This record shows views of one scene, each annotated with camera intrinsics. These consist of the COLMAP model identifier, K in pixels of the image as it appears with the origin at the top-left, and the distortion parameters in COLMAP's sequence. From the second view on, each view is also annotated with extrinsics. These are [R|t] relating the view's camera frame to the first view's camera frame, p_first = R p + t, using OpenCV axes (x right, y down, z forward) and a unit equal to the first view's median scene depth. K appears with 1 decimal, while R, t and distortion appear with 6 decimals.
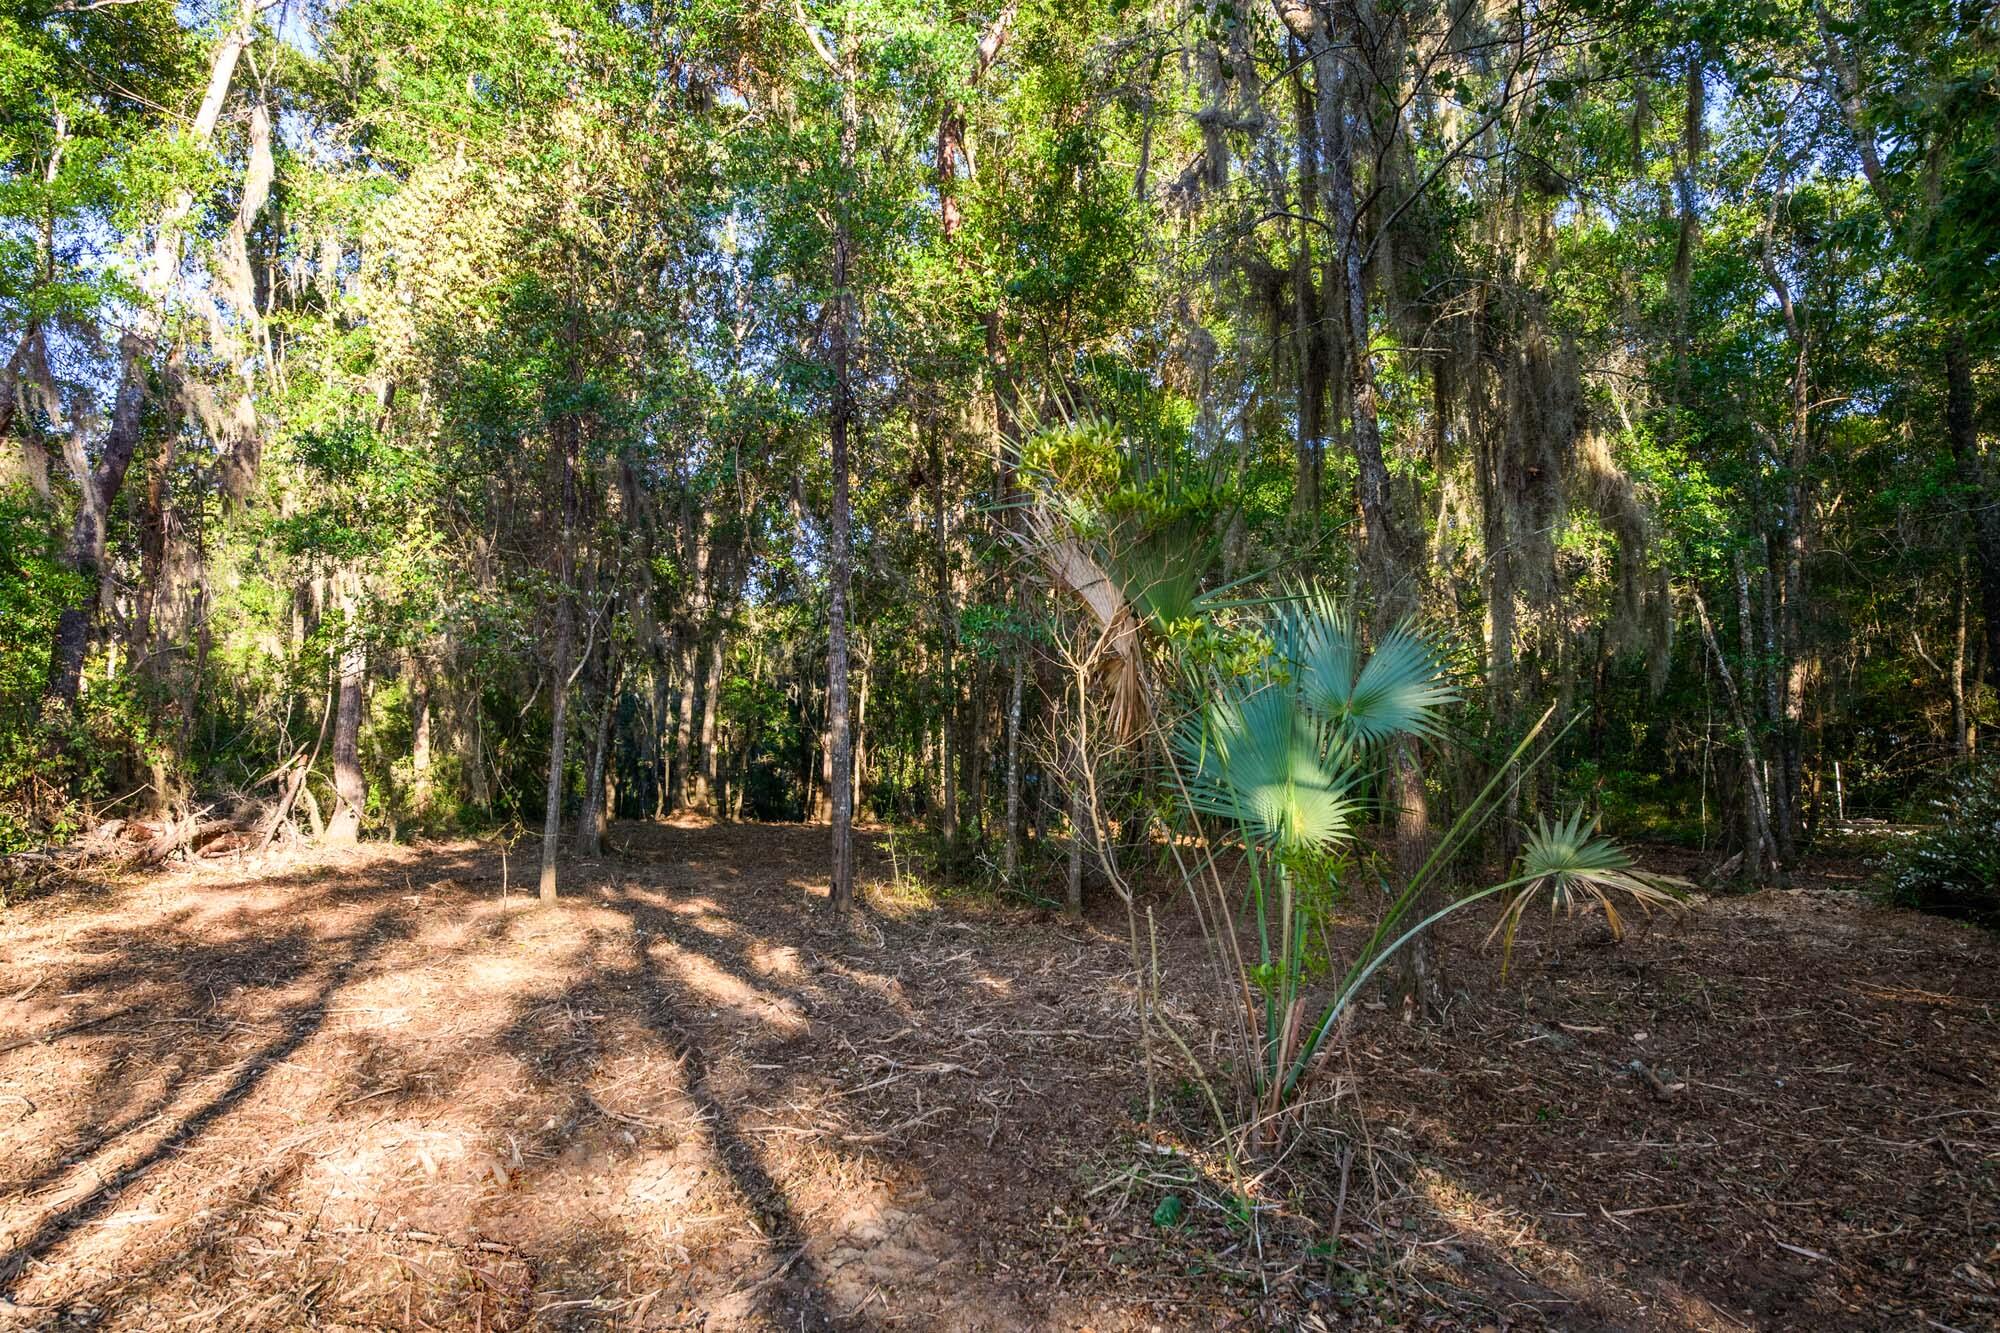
lens RADIAL K [[1163.0, 0, 1001.8], [0, 1163.0, 666.1], [0, 0, 1]] dist [-0.002136, -0.002754]
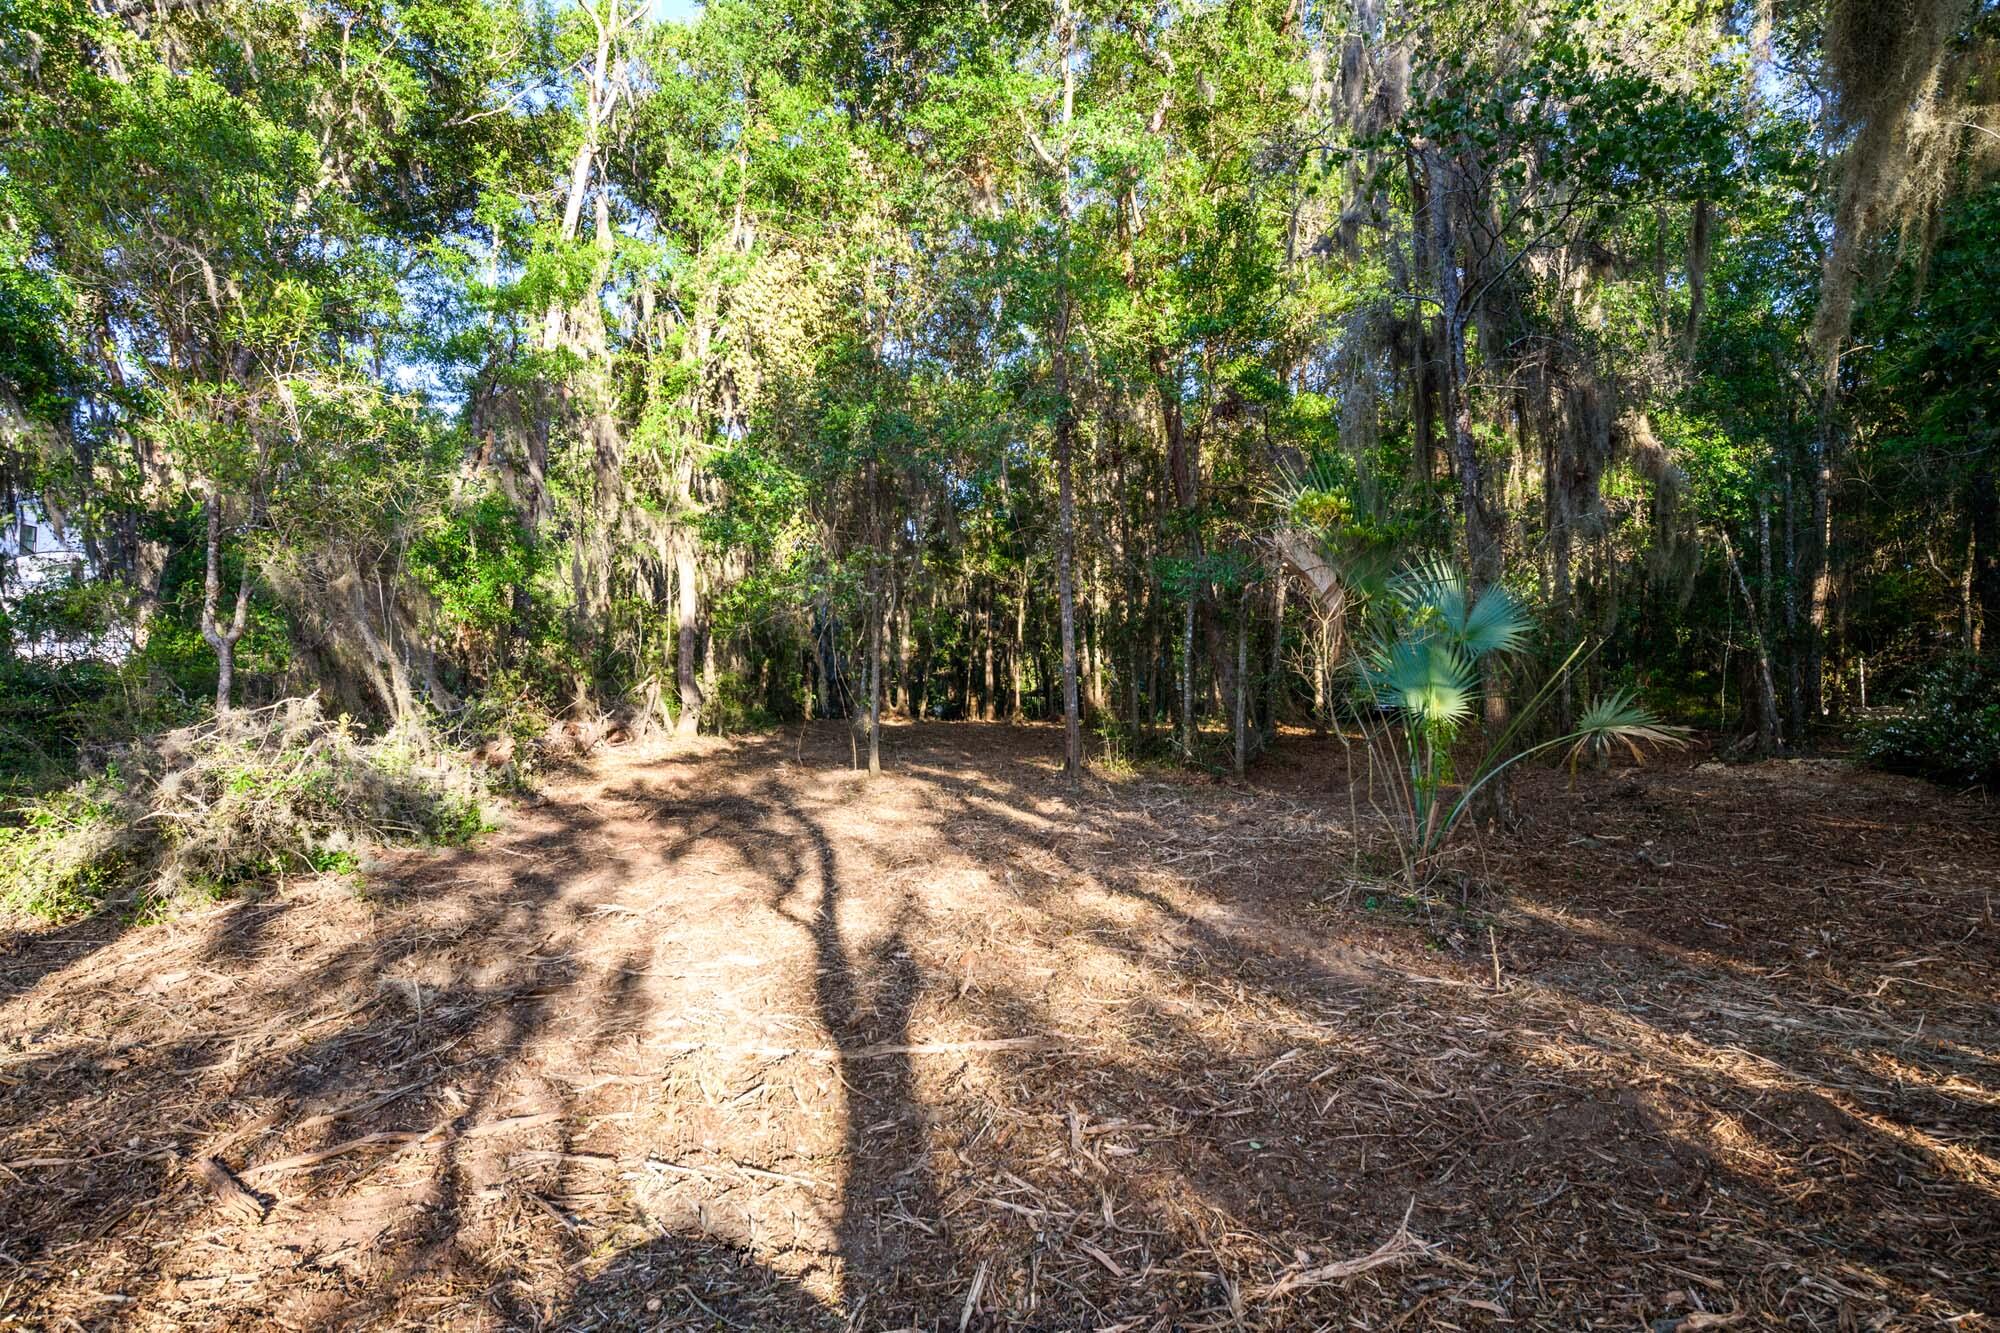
lens RADIAL K [[1025.2, 0, 997.4], [0, 1025.2, 668.2], [0, 0, 1]] dist [-0.005647, 0.000389]
pose [[0.995062, -0.017517, -0.097698, -0.092777], [0.025317, 0.996539, 0.079173, -0.022344], [0.095973, -0.081255, 0.992062, -0.219839]]
